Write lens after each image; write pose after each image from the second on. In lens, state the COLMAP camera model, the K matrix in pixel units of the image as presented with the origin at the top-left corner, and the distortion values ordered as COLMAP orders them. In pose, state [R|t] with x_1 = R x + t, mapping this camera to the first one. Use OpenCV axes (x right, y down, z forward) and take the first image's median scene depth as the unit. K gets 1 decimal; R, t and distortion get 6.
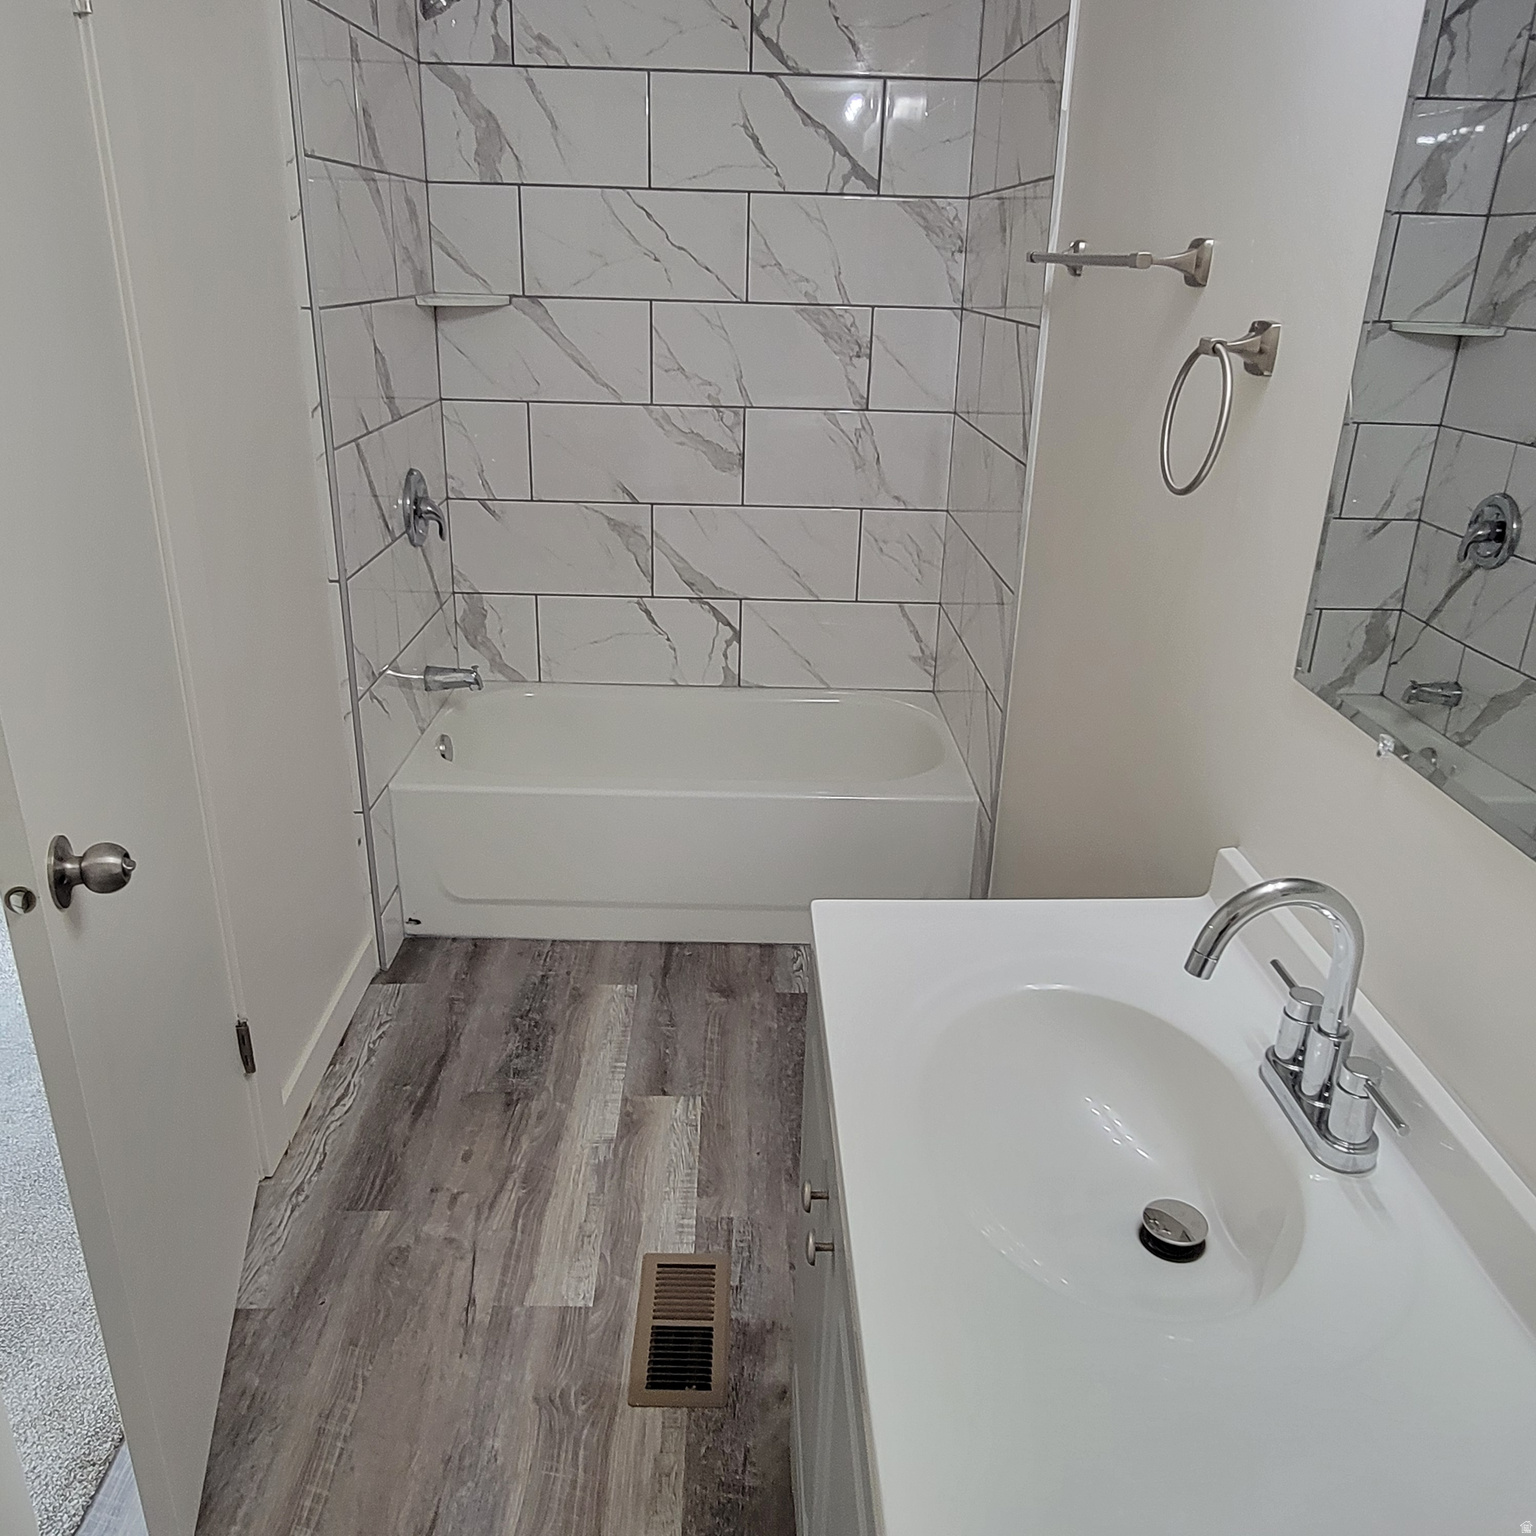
lens RADIAL K [[1261.9, 0, 768.6], [0, 1261.9, 766.3], [0, 0, 1]] dist [-0.002960, 0.002586]
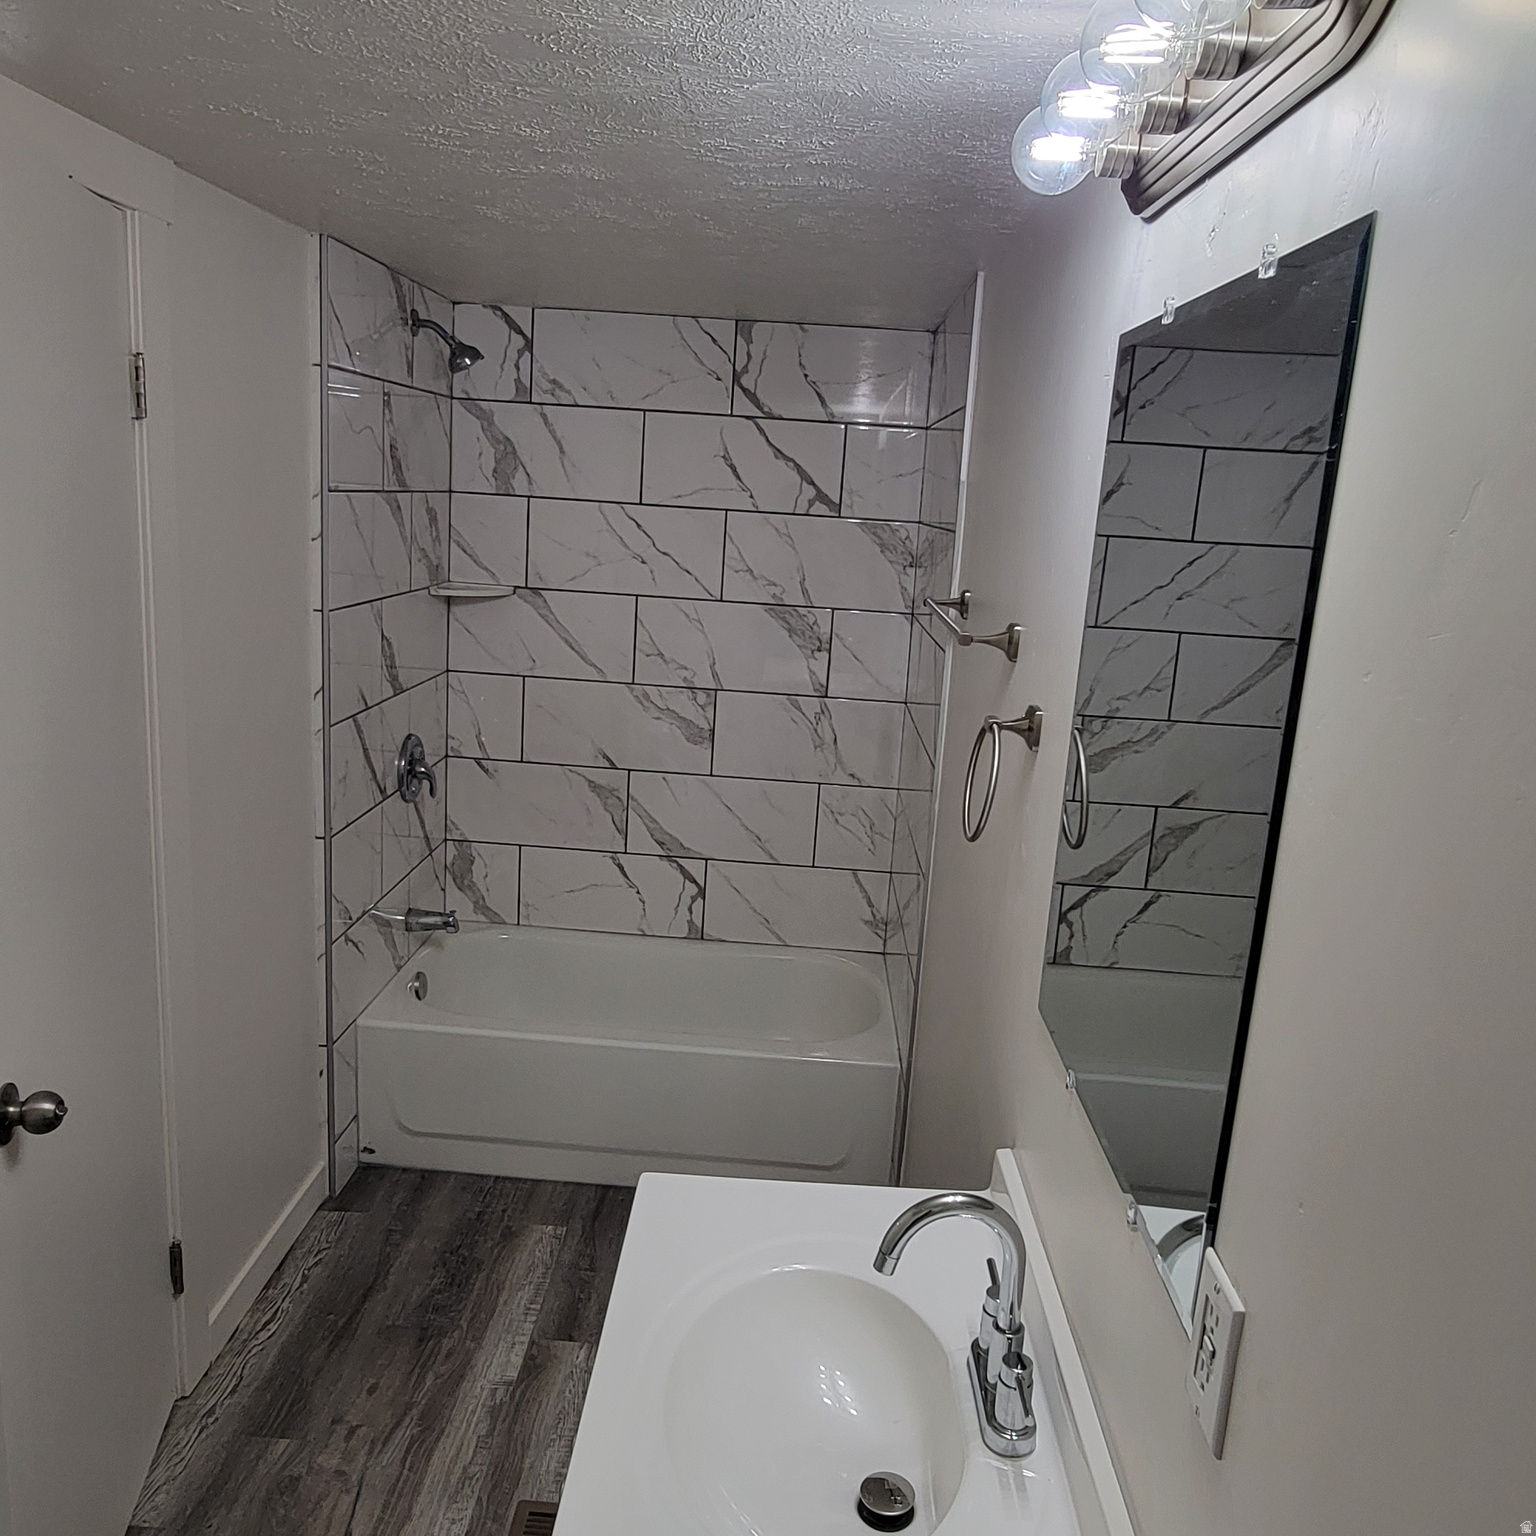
lens RADIAL K [[1261.9, 0, 762.9], [0, 1261.9, 768.3], [0, 0, 1]] dist [-0.002960, 0.002586]
pose [[0.997752, 0.048095, -0.046672, 0.085647], [-0.055383, 0.983869, -0.170100, -0.032084], [0.037738, 0.172302, 0.984321, -0.091806]]
